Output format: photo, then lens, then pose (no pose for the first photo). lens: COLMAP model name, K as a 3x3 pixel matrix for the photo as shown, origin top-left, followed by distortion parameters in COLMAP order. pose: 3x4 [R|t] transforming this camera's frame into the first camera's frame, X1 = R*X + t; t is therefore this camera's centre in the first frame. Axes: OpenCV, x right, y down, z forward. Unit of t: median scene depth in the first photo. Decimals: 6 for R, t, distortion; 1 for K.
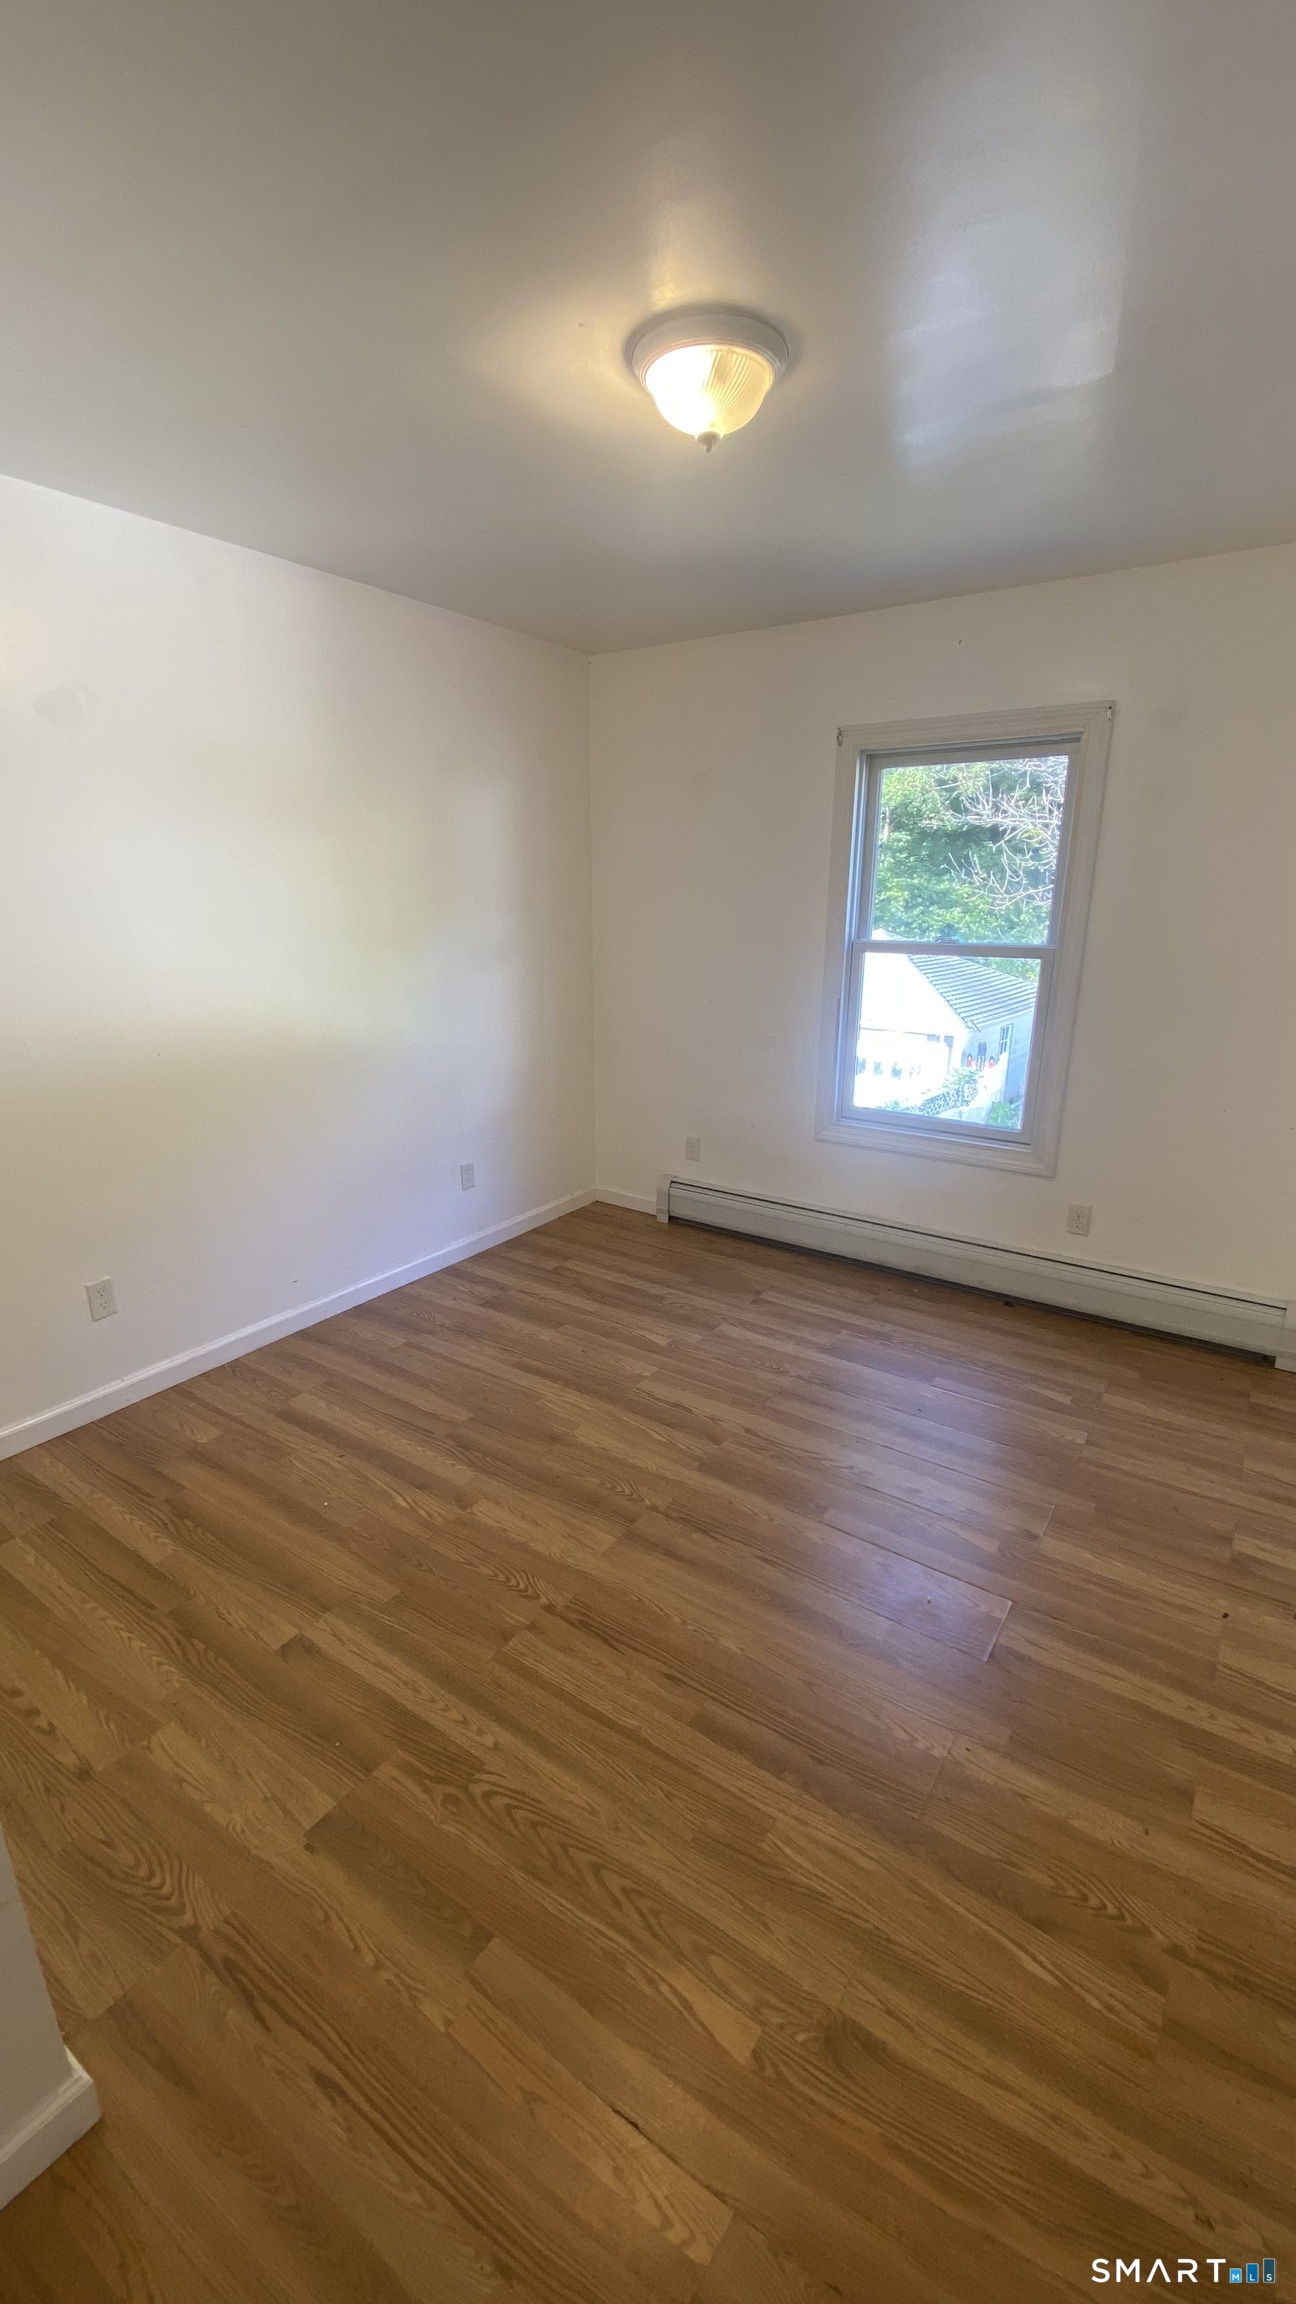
lens RADIAL K [[917.4, 0, 648.0], [0, 917.4, 1152.0], [0, 0, 1]] dist [0.062434, -0.061734]
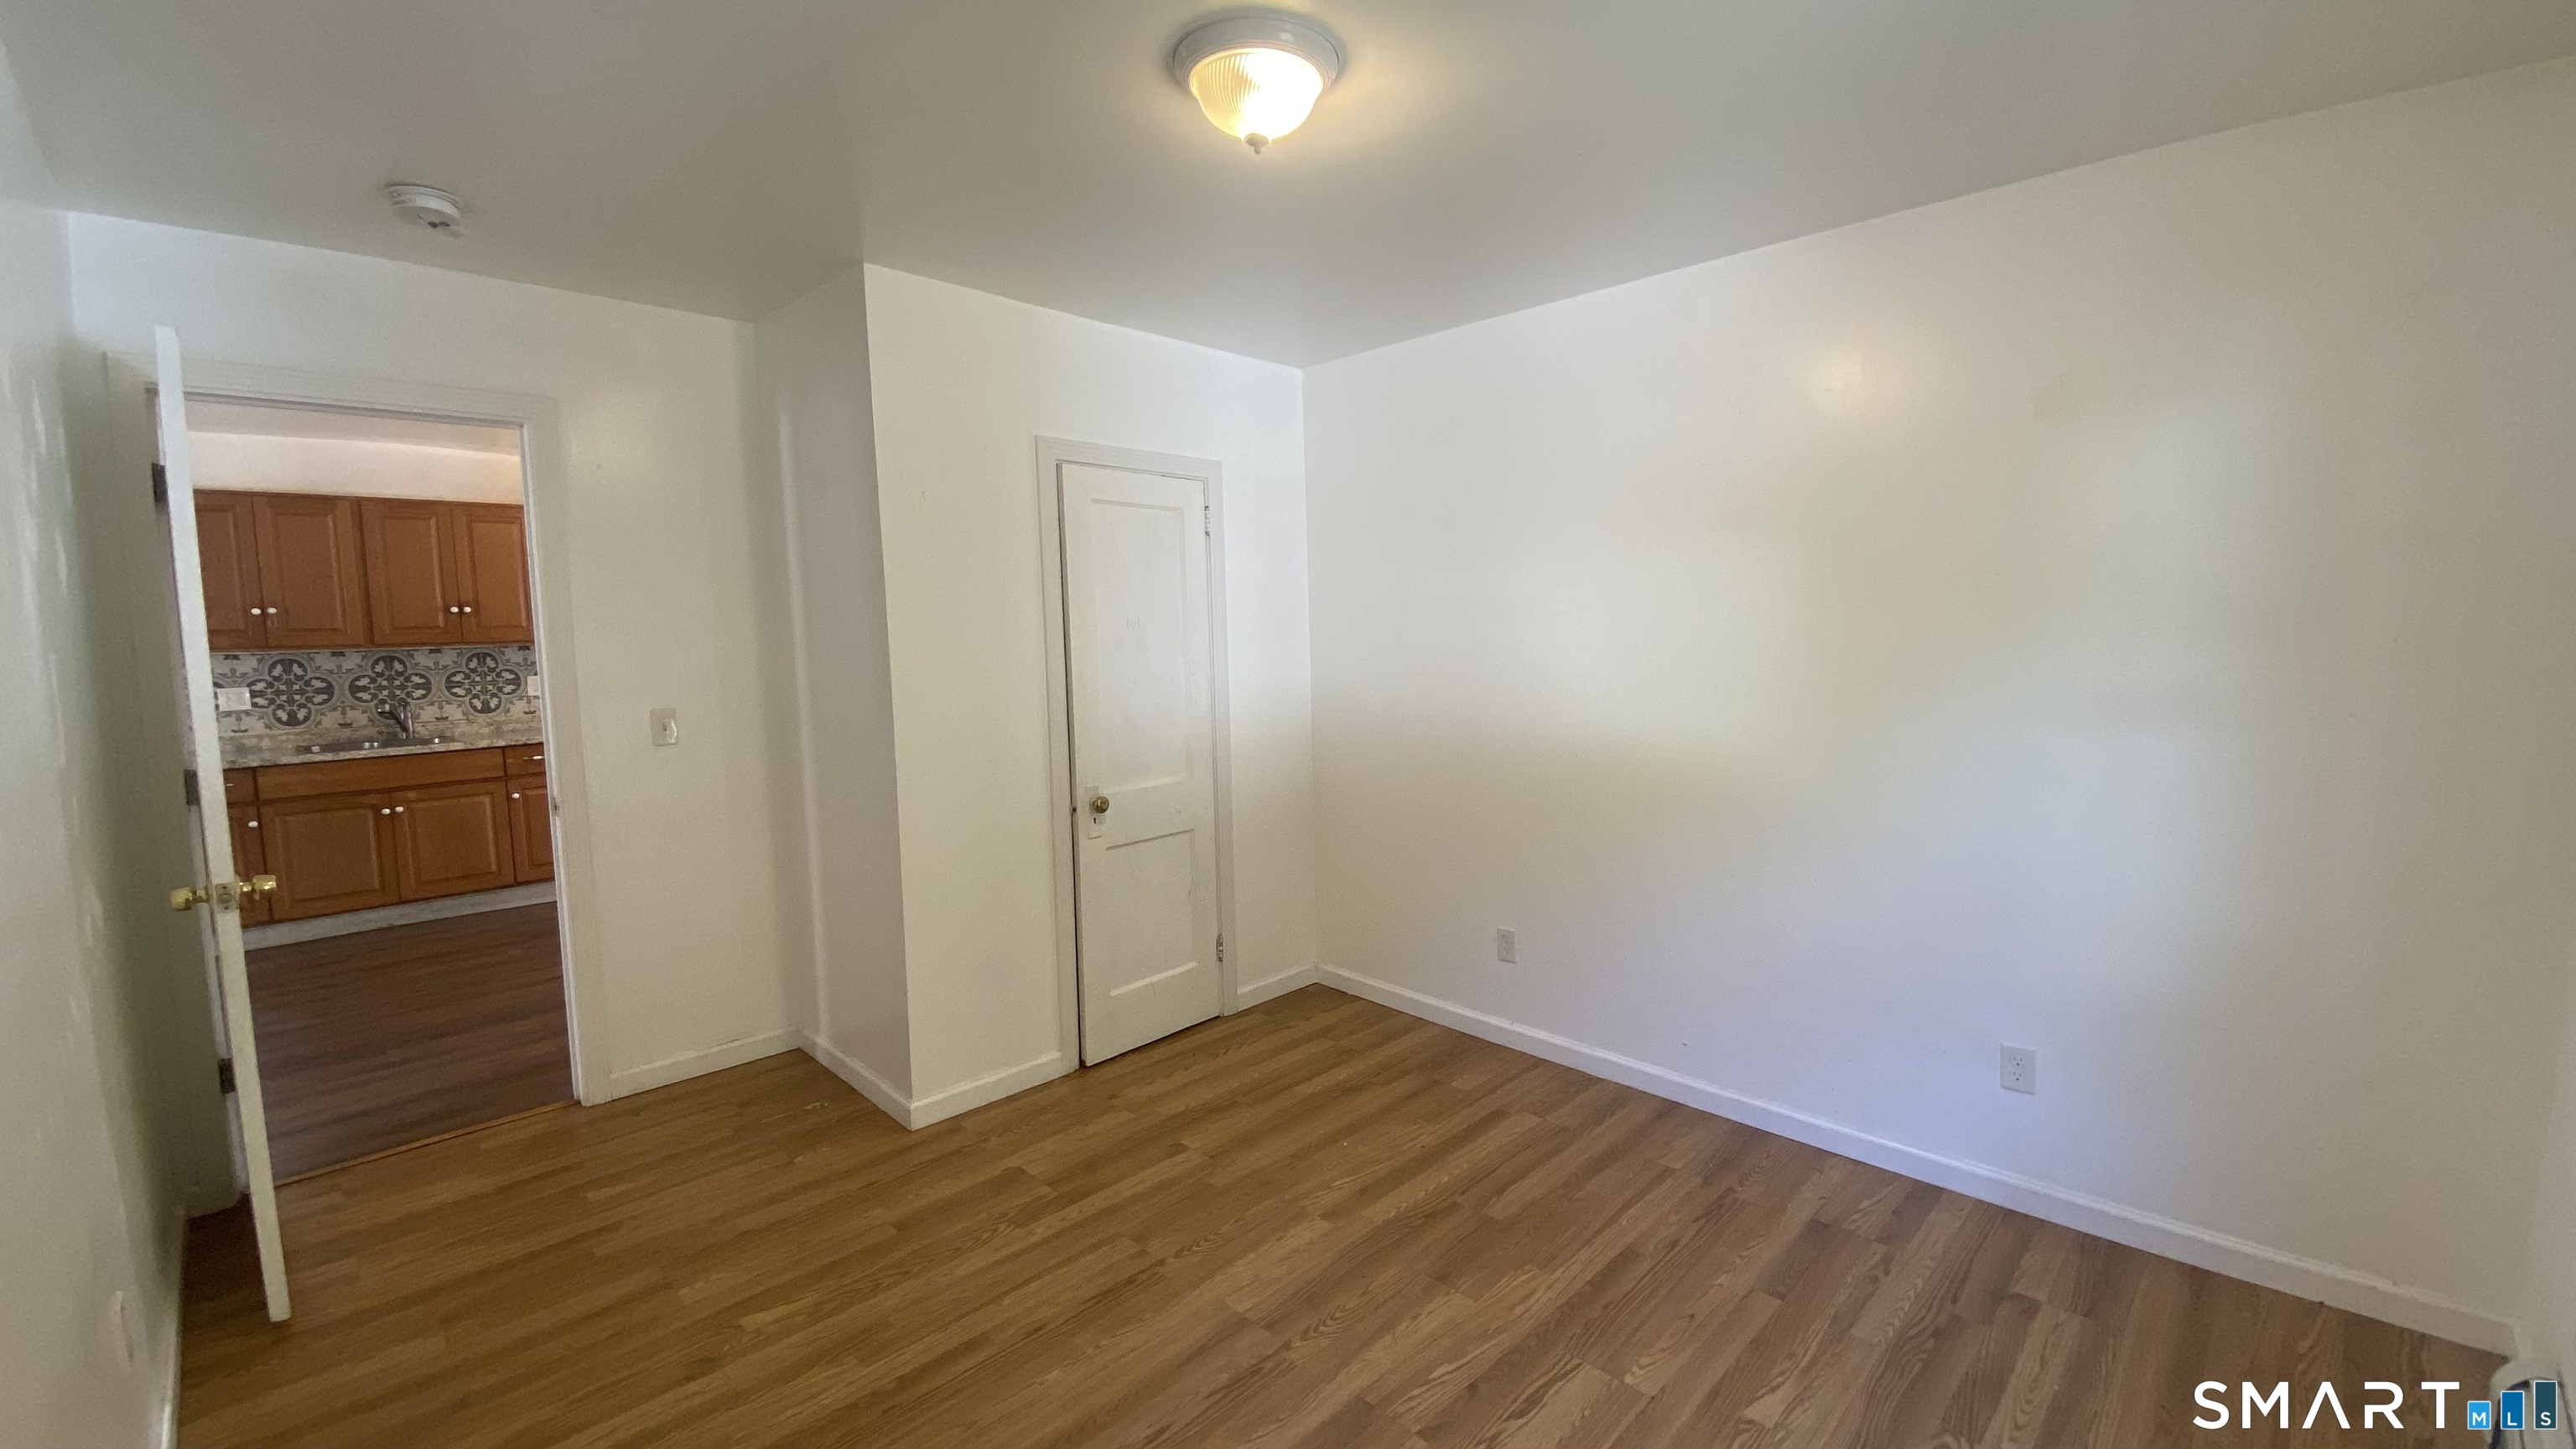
lens RADIAL K [[1035.7, 0, 1288.0], [0, 1035.7, 724.5], [0, 0, 1]] dist [-0.000054, -0.019176]
pose [[-0.165479, 0.103744, -0.980742, 0.601659], [-0.262801, 0.953856, 0.145242, -0.189650], [0.950554, 0.281774, -0.130579, 0.701177]]
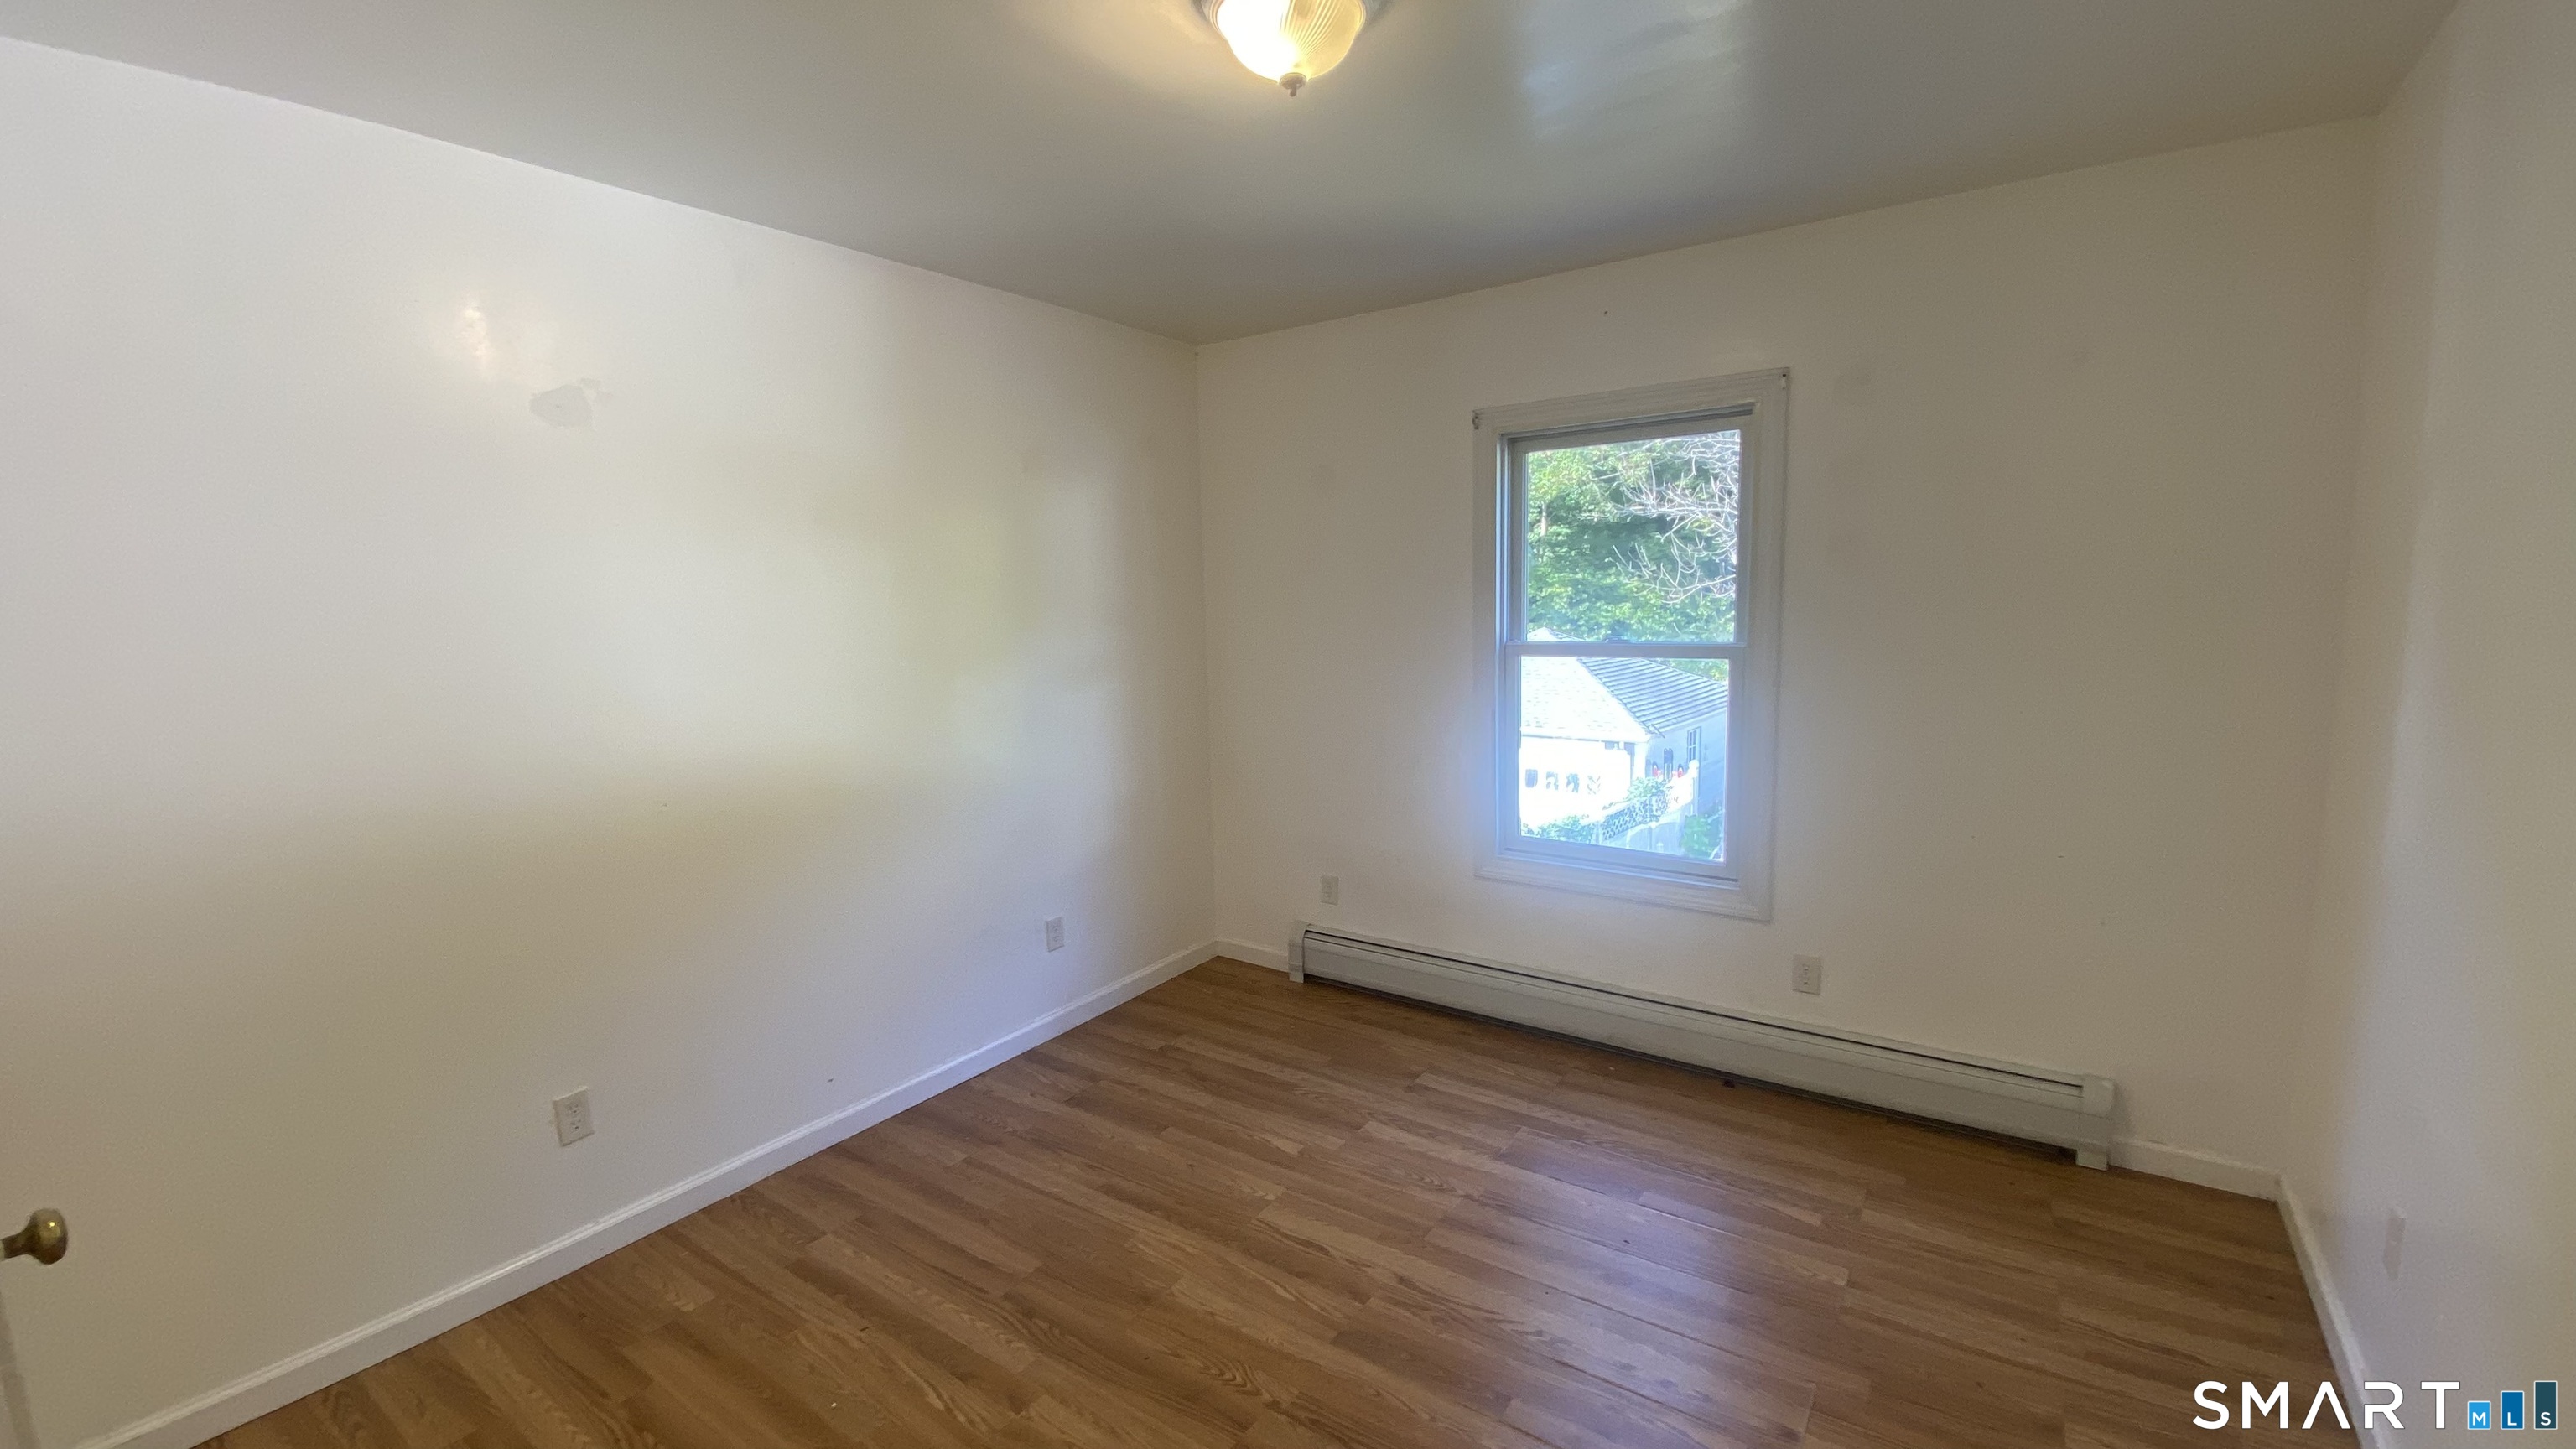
lens RADIAL K [[1025.6, 0, 1288.0], [0, 1025.6, 724.5], [0, 0, 1]] dist [0.062434, -0.061734]
pose [[0.999602, -0.027444, -0.006467, 0.027440], [0.026171, 0.988430, -0.149404, -0.019417], [0.010492, 0.149176, 0.988755, 0.073268]]
